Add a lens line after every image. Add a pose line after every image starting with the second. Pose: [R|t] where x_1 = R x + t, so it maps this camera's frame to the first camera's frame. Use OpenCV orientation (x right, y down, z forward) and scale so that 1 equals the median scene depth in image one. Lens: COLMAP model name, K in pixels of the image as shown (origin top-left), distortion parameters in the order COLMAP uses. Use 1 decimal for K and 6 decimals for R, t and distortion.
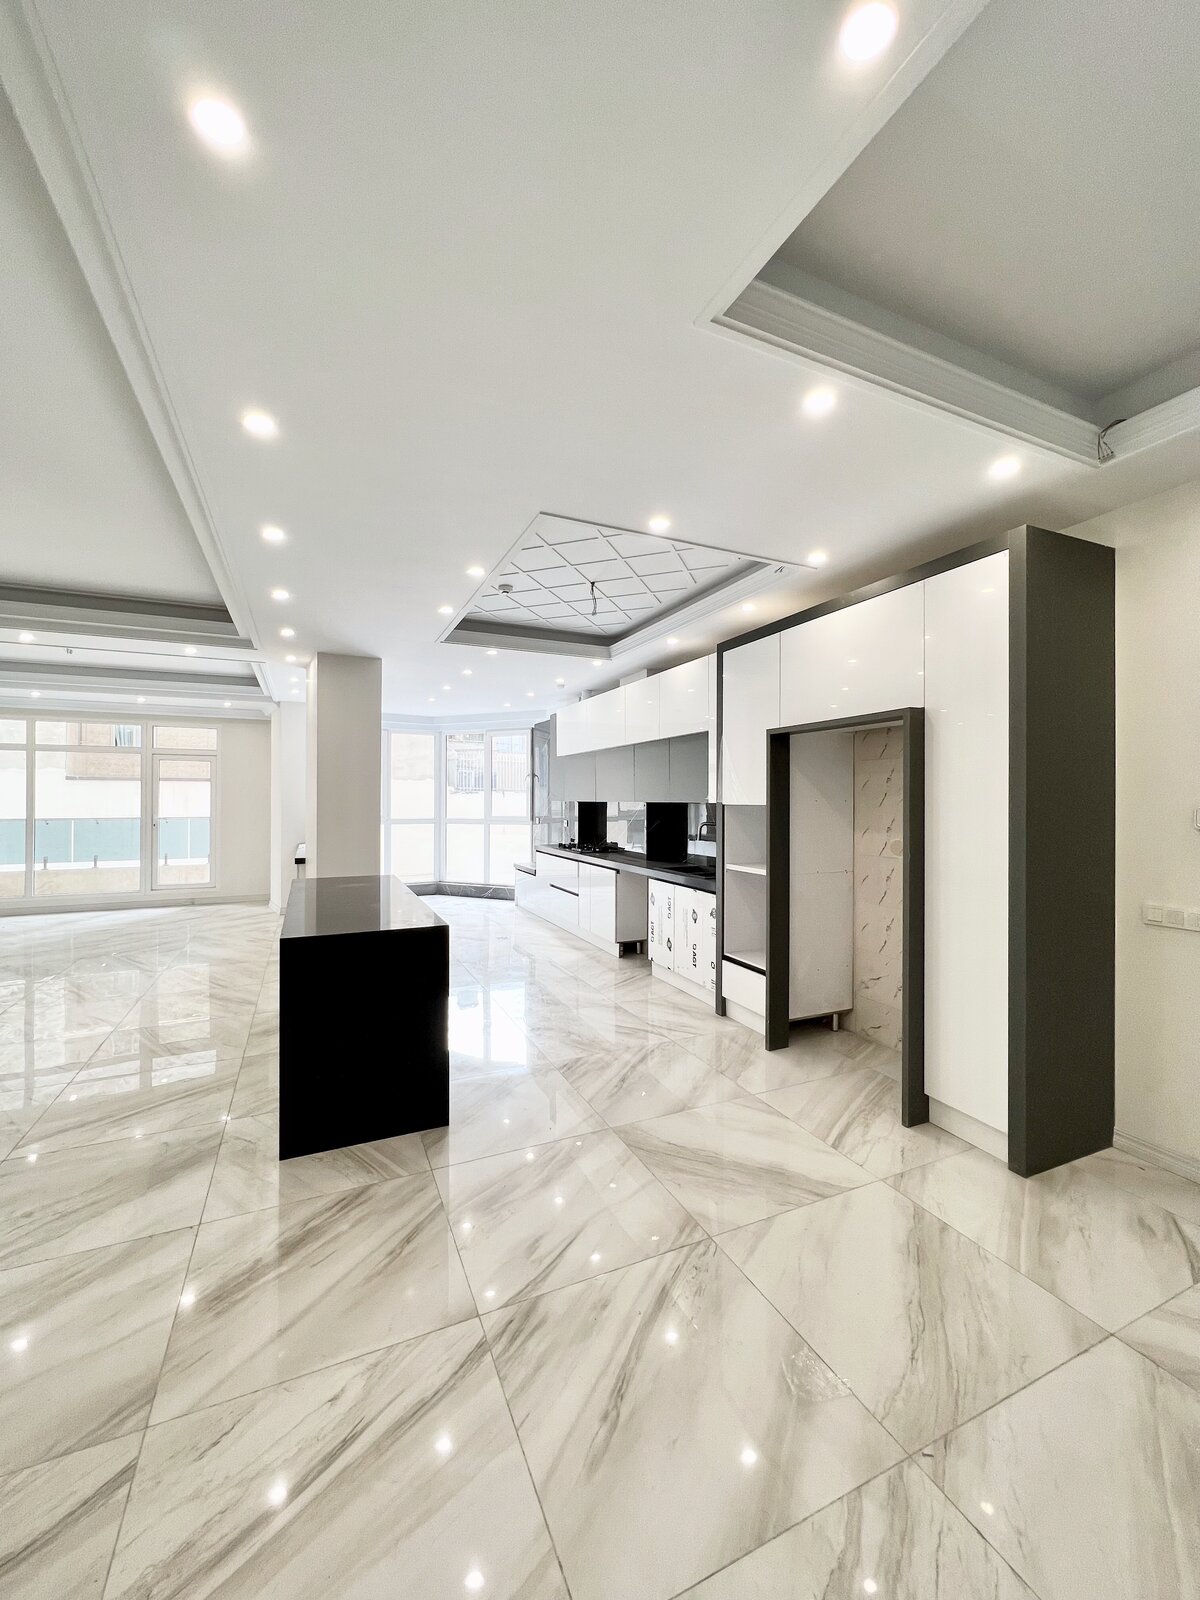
lens RADIAL K [[641.1, 0, 601.0], [0, 641.1, 799.5], [0, 0, 1]] dist [-0.002559, -0.000305]
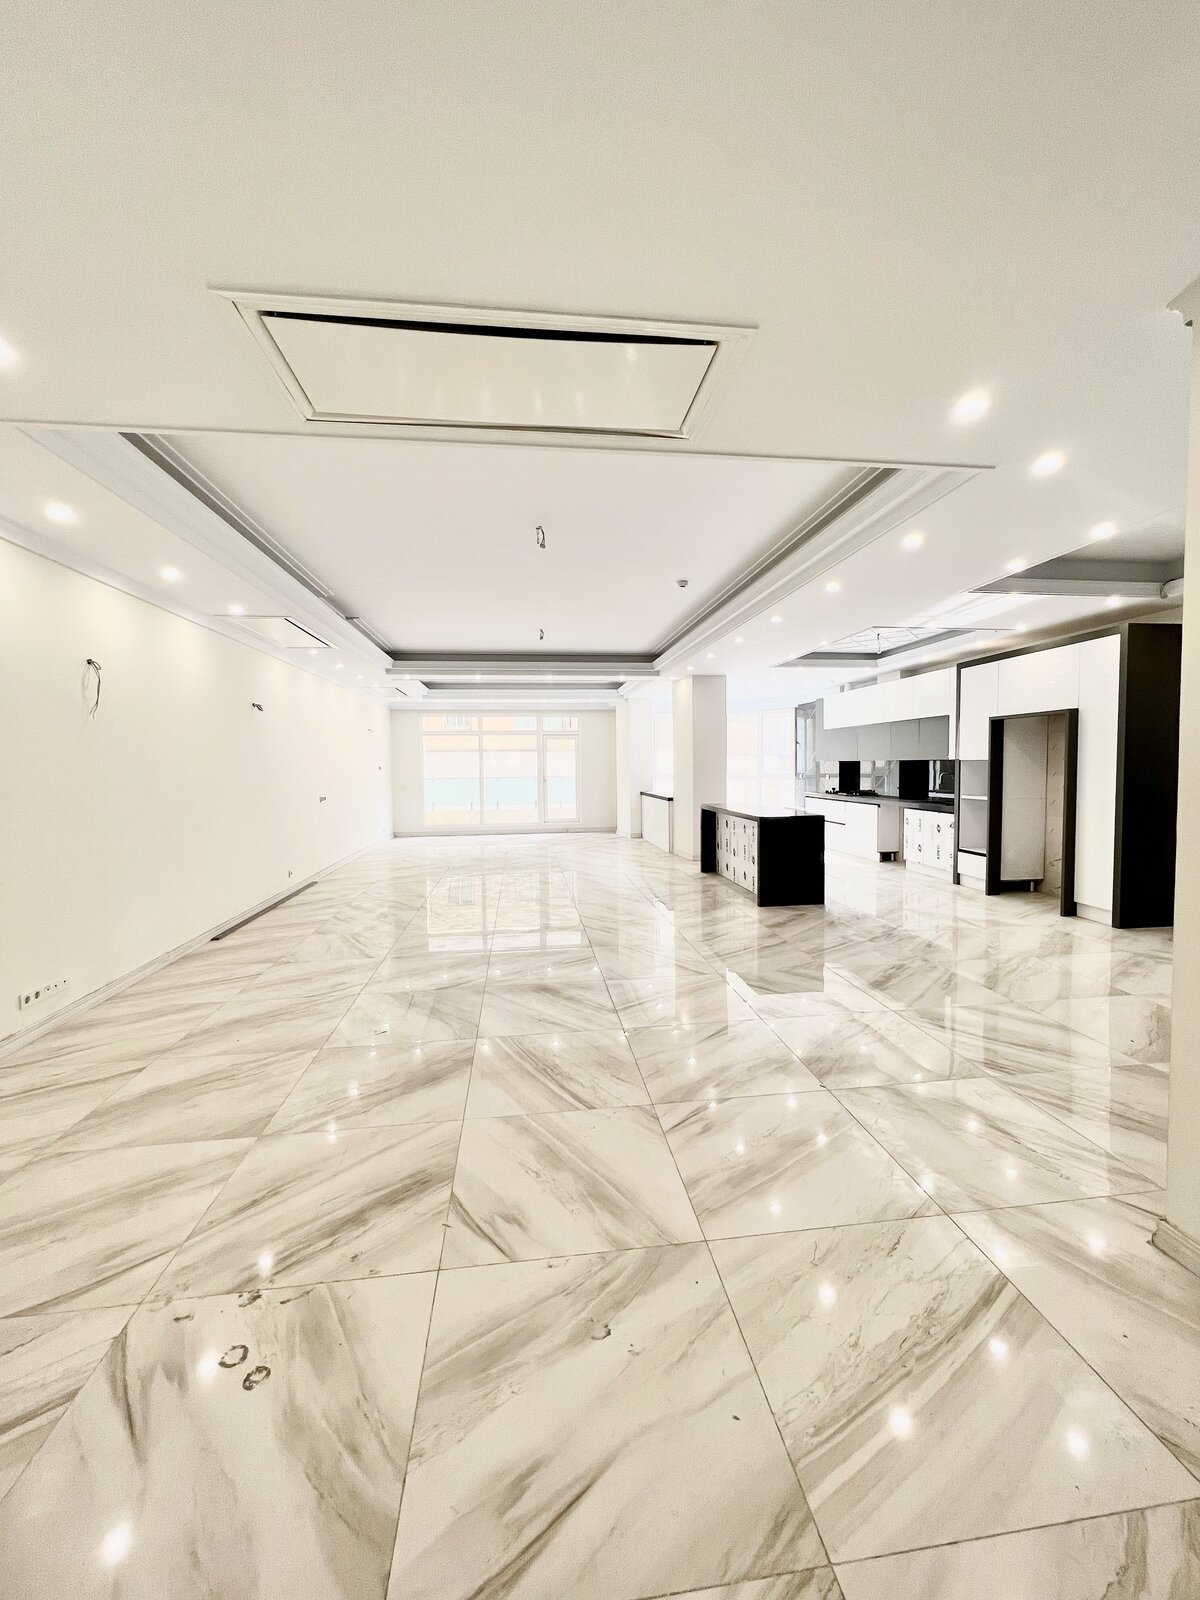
lens RADIAL K [[641.1, 0, 603.8], [0, 641.1, 799.8], [0, 0, 1]] dist [-0.002559, -0.000305]
pose [[0.956681, 0.002122, -0.291129, -0.207257], [0.014393, 0.998406, 0.054575, 0.006369], [0.290781, -0.056401, 0.955126, -0.855568]]
